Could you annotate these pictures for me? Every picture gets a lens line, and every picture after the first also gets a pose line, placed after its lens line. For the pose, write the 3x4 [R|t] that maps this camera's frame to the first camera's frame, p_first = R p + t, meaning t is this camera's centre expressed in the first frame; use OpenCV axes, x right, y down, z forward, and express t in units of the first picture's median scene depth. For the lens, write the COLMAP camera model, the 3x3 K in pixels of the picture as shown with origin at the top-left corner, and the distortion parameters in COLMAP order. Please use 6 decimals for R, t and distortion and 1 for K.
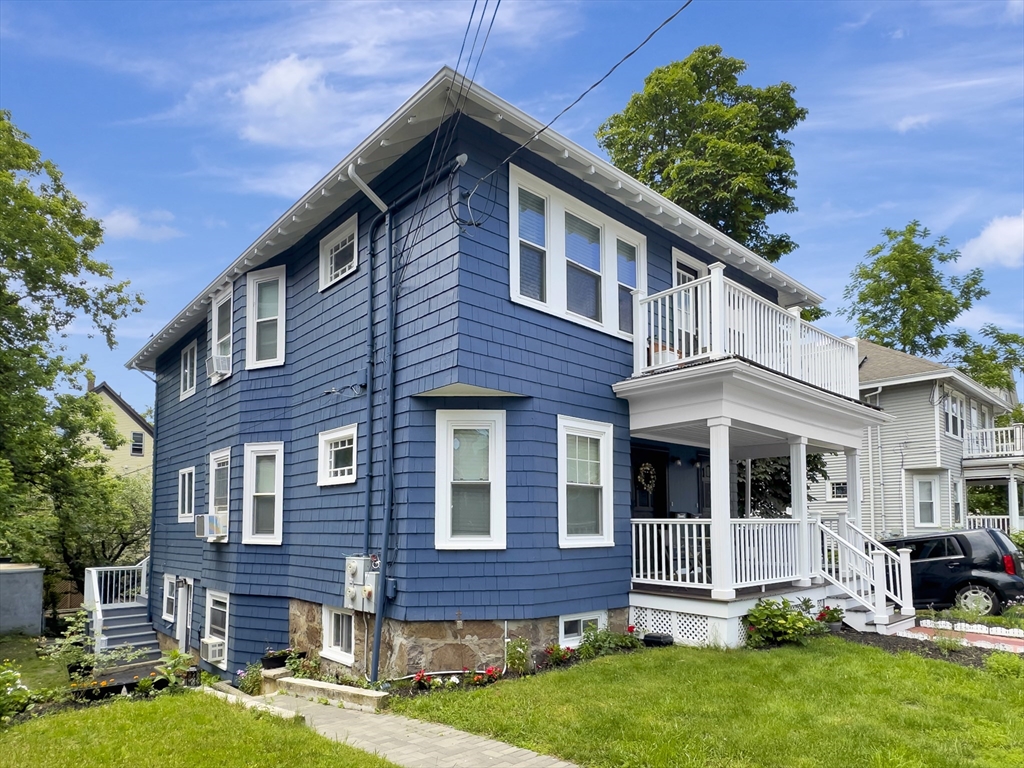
lens RADIAL K [[622.8, 0, 511.0], [0, 622.8, 503.2], [0, 0, 1]] dist [-0.002172, -0.000523]
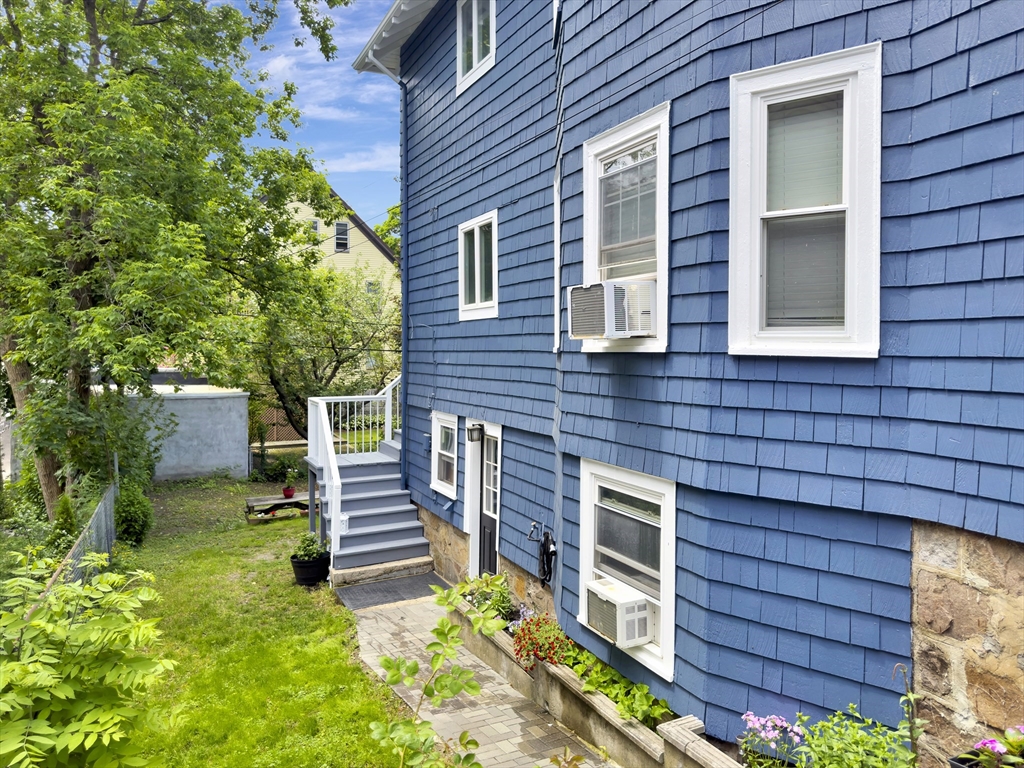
lens RADIAL K [[726.5, 0, 512.0], [0, 726.5, 384.0], [0, 0, 1]] dist [0.004930, -0.003645]
pose [[0.958033, 0.019713, -0.285979, -0.284412], [0.005239, 0.996262, 0.086227, 0.029573], [0.286609, -0.084107, 0.954349, 0.368928]]
